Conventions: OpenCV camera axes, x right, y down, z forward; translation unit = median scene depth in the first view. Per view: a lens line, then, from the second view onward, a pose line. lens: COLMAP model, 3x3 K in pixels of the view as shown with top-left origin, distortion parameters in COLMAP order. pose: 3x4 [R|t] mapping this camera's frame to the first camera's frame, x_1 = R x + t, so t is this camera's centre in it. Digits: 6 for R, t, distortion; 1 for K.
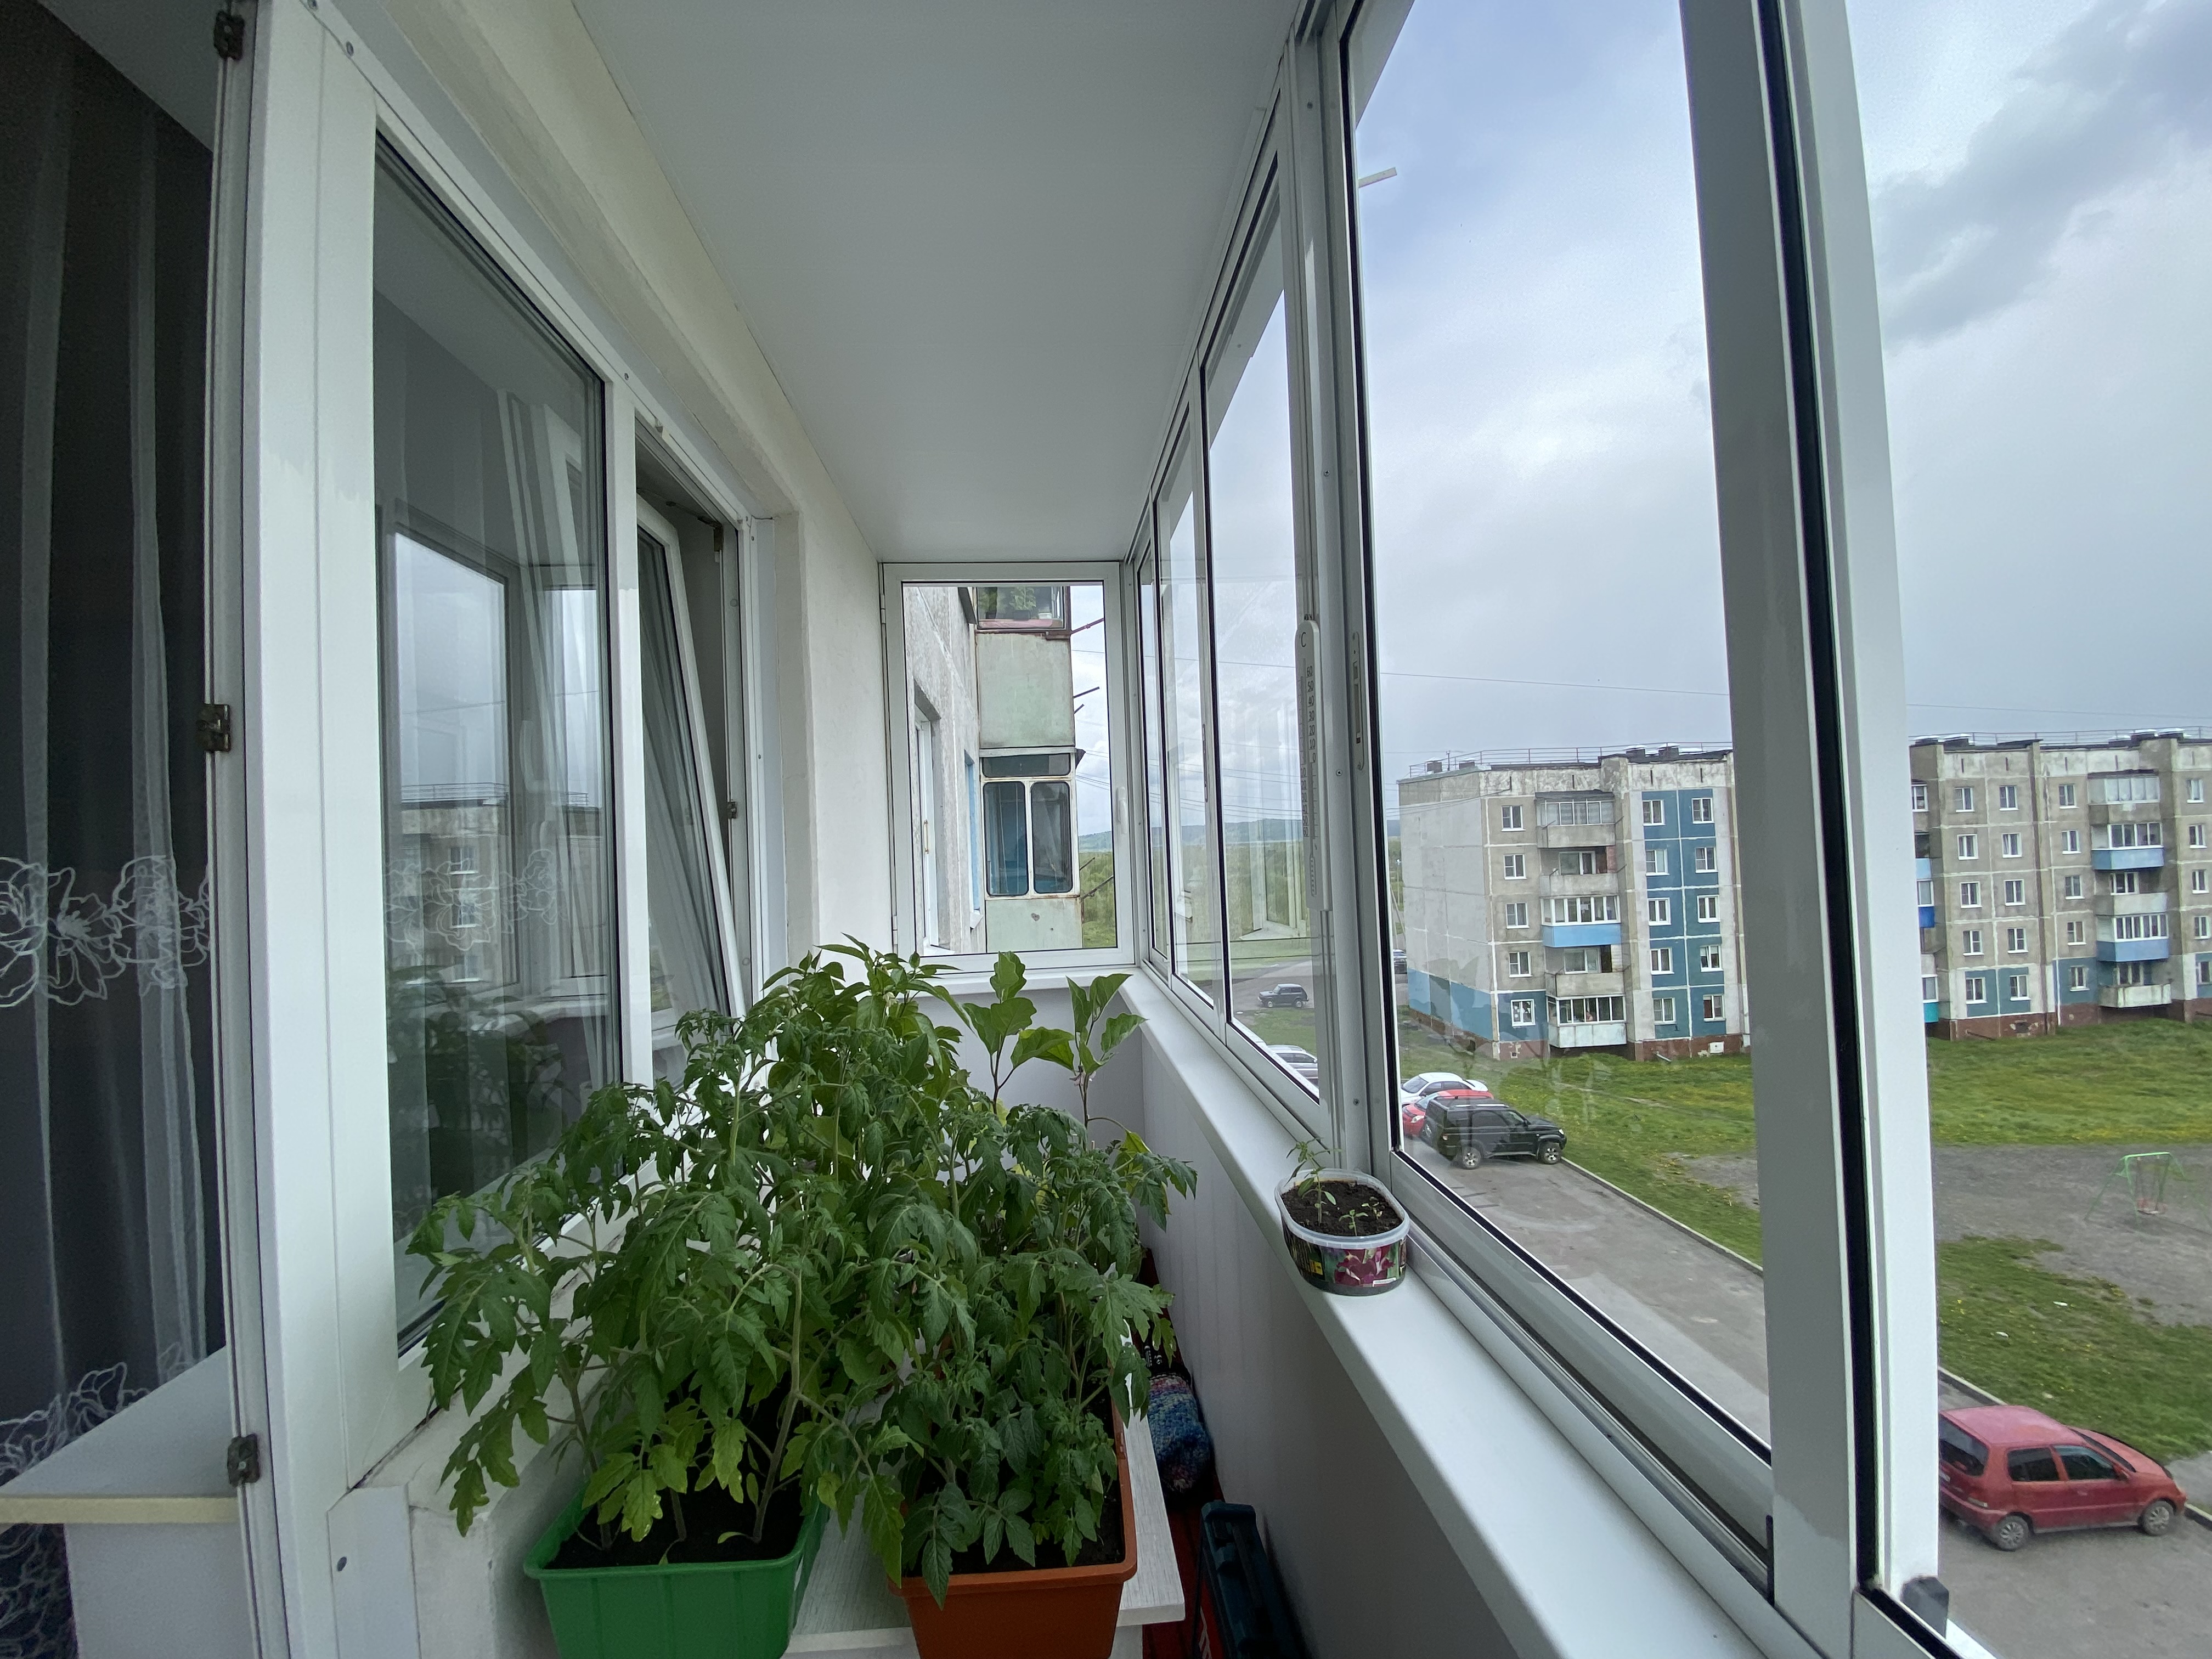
lens RADIAL K [[891.3, 0, 1099.9], [0, 891.3, 828.7], [0, 0, 1]] dist [0.003367, -0.015411]
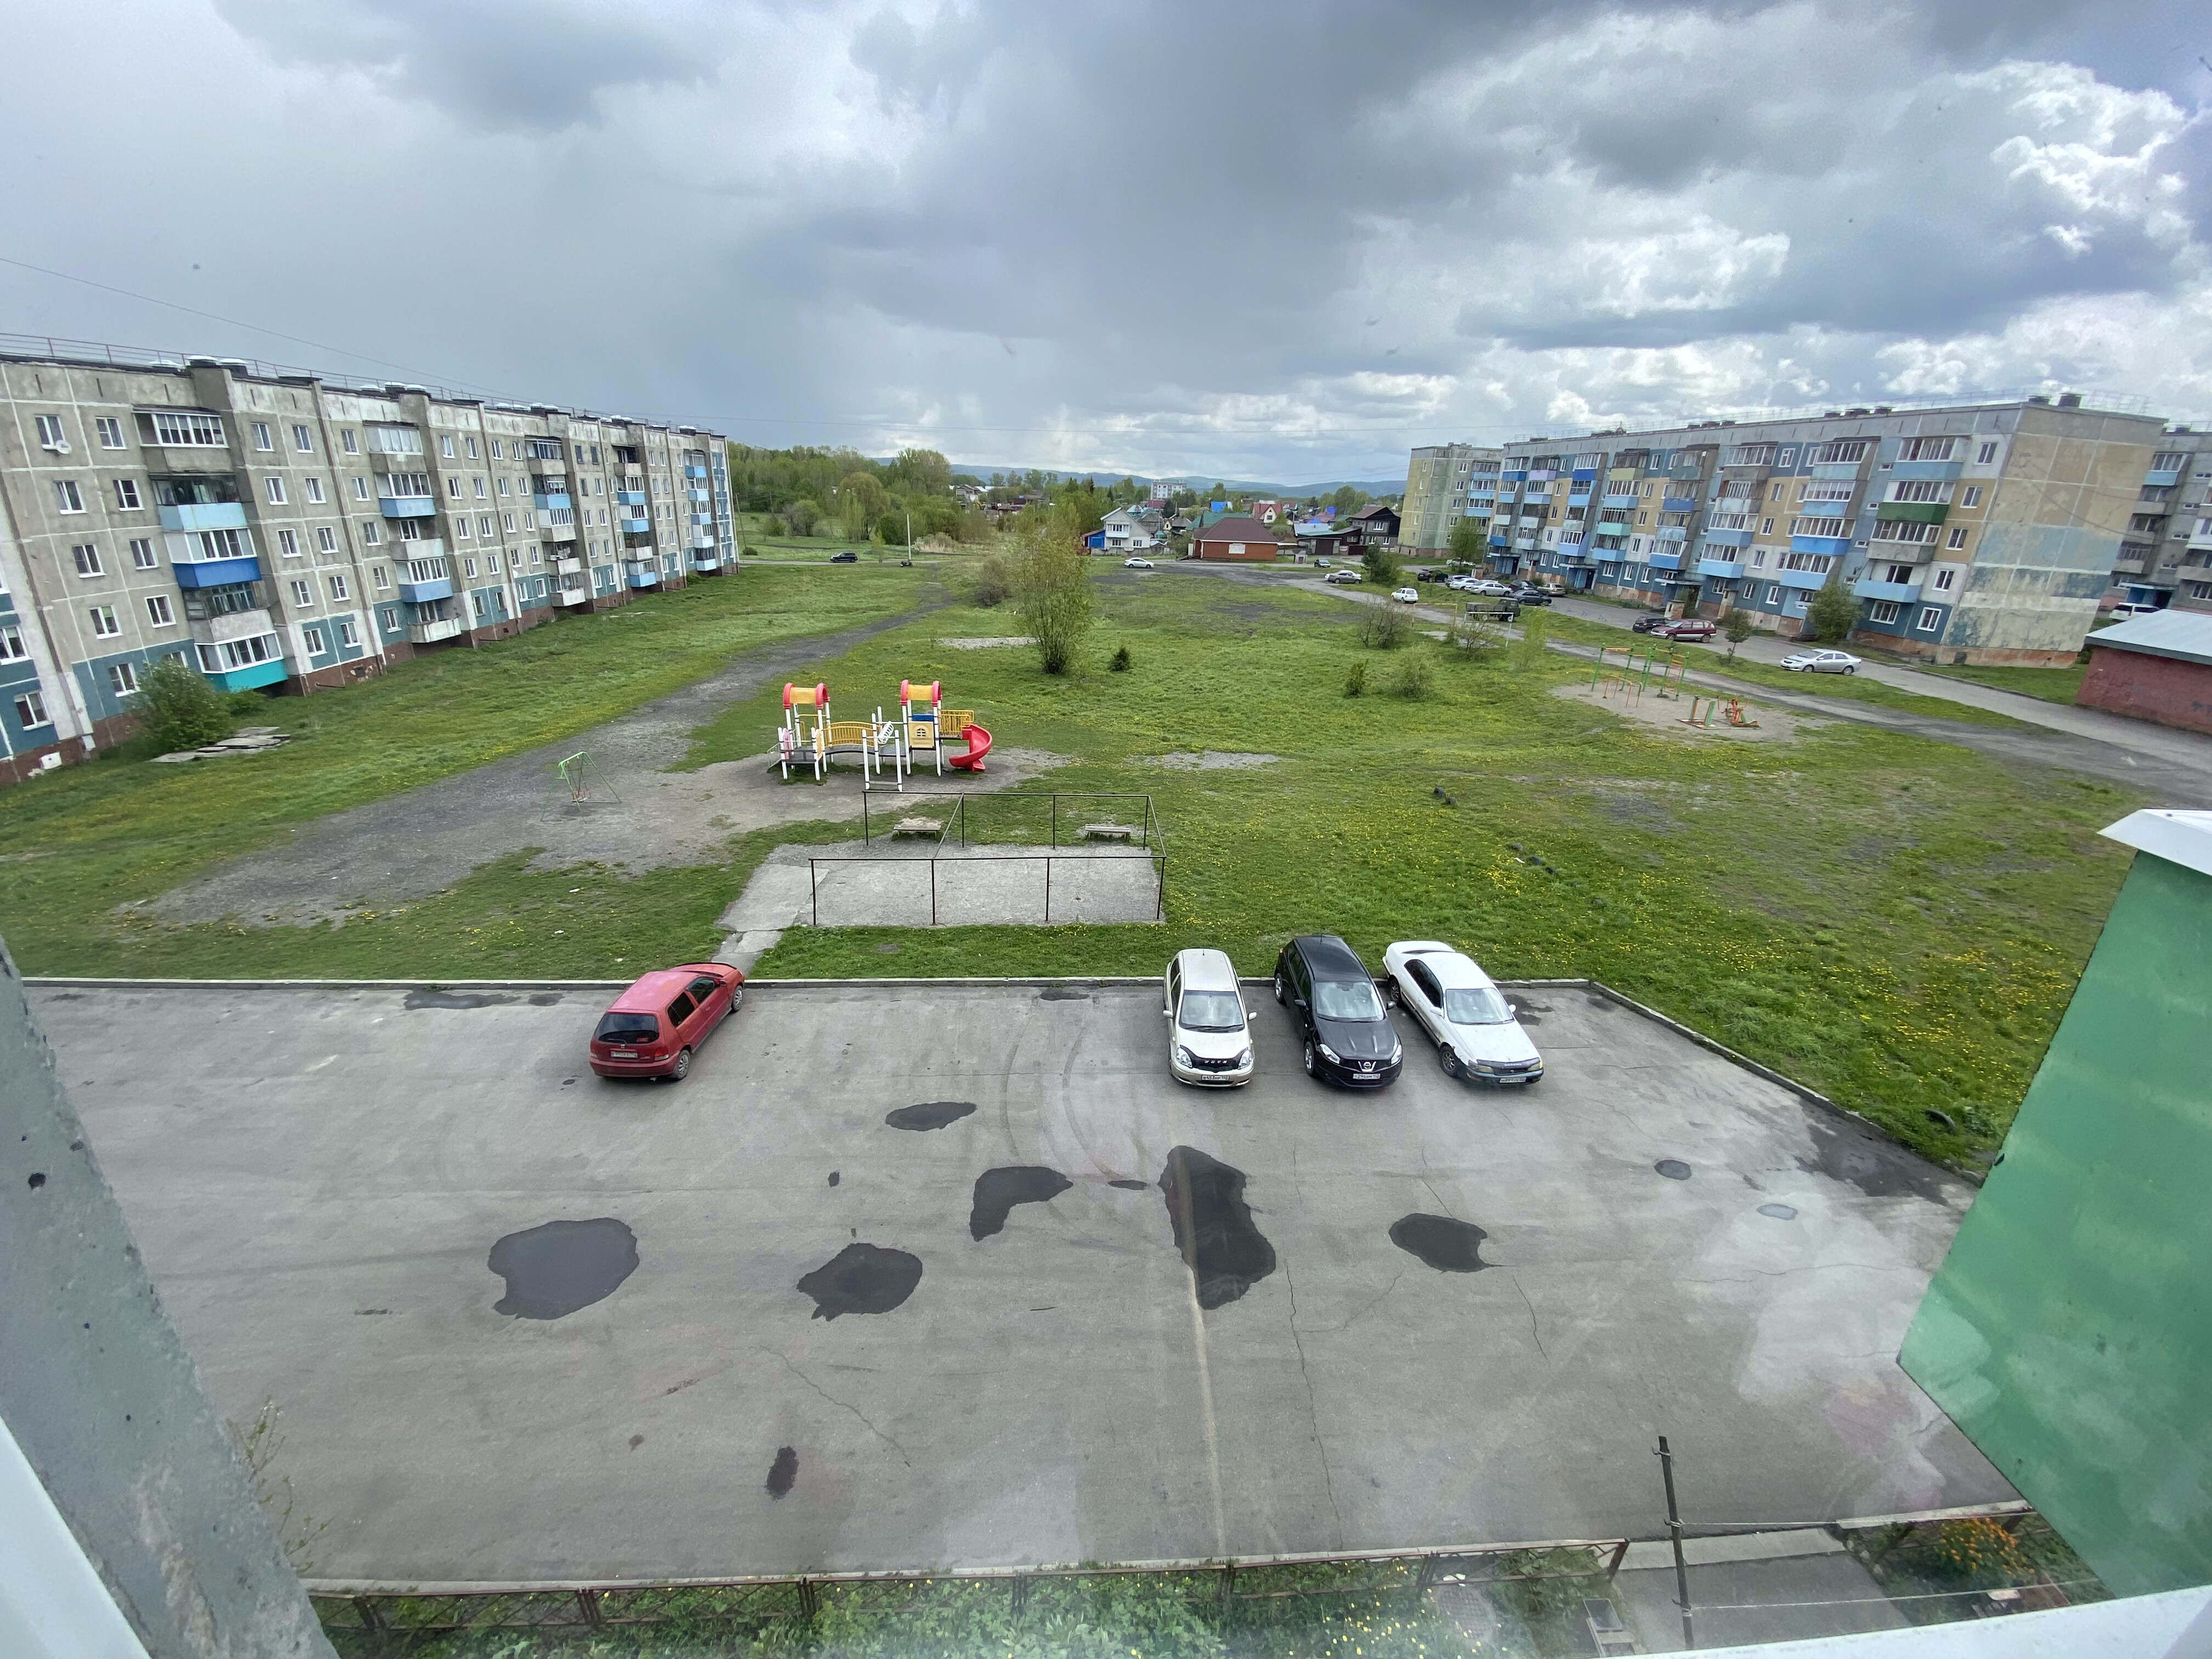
lens RADIAL K [[891.3, 0, 1099.9], [0, 891.3, 828.7], [0, 0, 1]] dist [0.003367, -0.015411]
pose [[-0.001628, -0.317338, 0.948311, -0.029643], [-0.069058, 0.946084, 0.316475, 0.003982], [-0.997611, -0.064974, -0.023455, 0.114661]]
